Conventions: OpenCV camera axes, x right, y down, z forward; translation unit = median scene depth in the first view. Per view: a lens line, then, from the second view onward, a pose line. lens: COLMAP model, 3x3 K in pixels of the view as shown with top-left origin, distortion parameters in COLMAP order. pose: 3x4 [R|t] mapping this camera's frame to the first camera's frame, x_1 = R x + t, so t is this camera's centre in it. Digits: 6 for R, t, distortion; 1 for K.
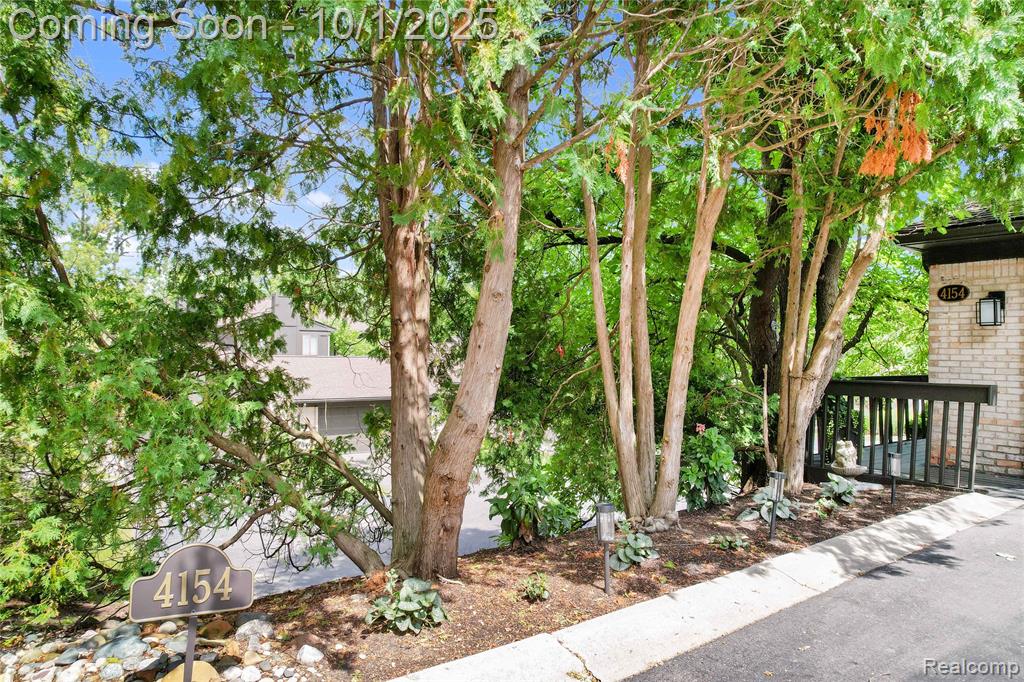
lens RADIAL K [[663.4, 0, 505.2], [0, 663.4, 340.8], [0, 0, 1]] dist [-0.072482, 0.056537]
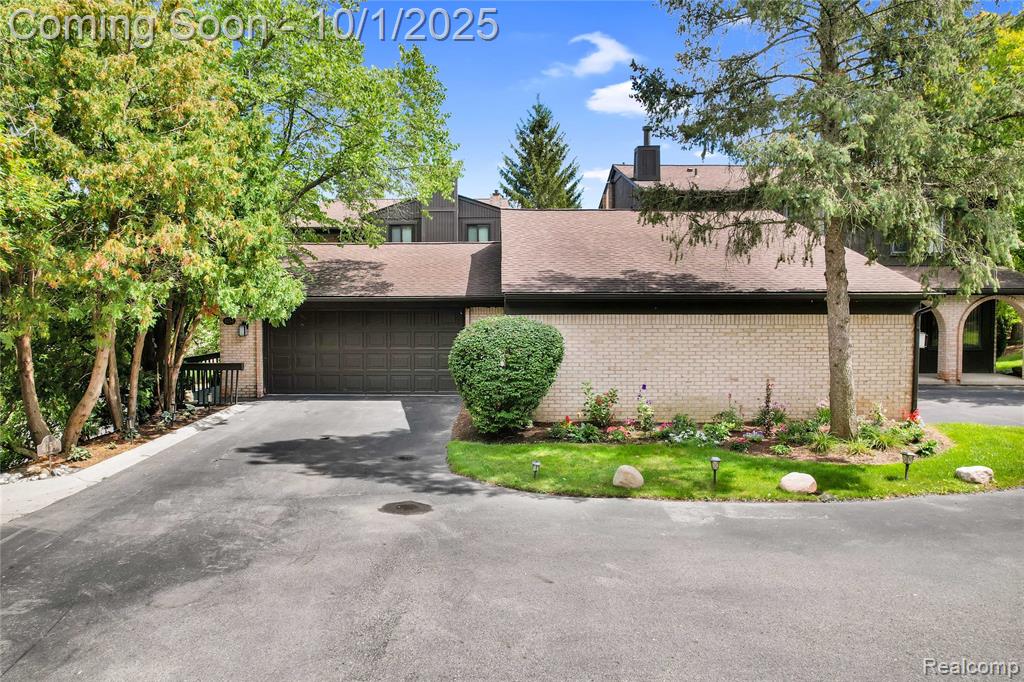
lens RADIAL K [[668.3, 0, 489.5], [0, 668.3, 336.3], [0, 0, 1]] dist [-0.075368, 0.066505]
pose [[0.572493, -0.047770, 0.818517, -0.876932], [-0.007223, 0.997969, 0.063294, -0.220119], [-0.819878, -0.042148, 0.570985, -1.367955]]
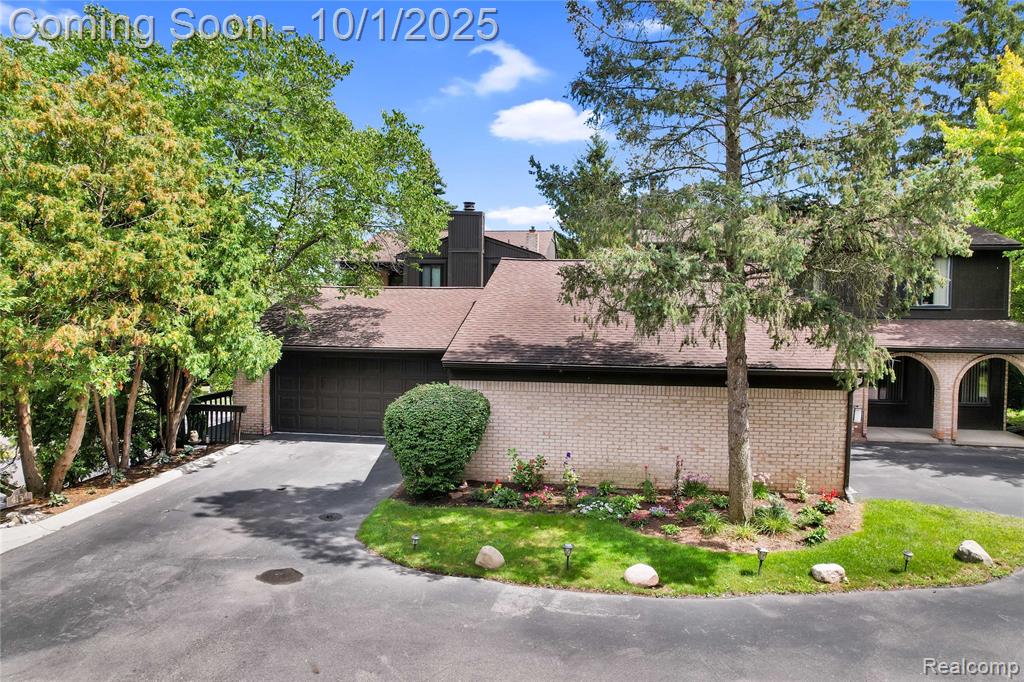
lens RADIAL K [[654.5, 0, 512.0], [0, 654.5, 341.0], [0, 0, 1]] dist [-0.070174, 0.056683]
pose [[0.657776, -0.030376, 0.752601, -0.639781], [-0.020096, 0.998123, 0.057849, -0.422432], [-0.752946, -0.053176, 0.655931, -1.818513]]
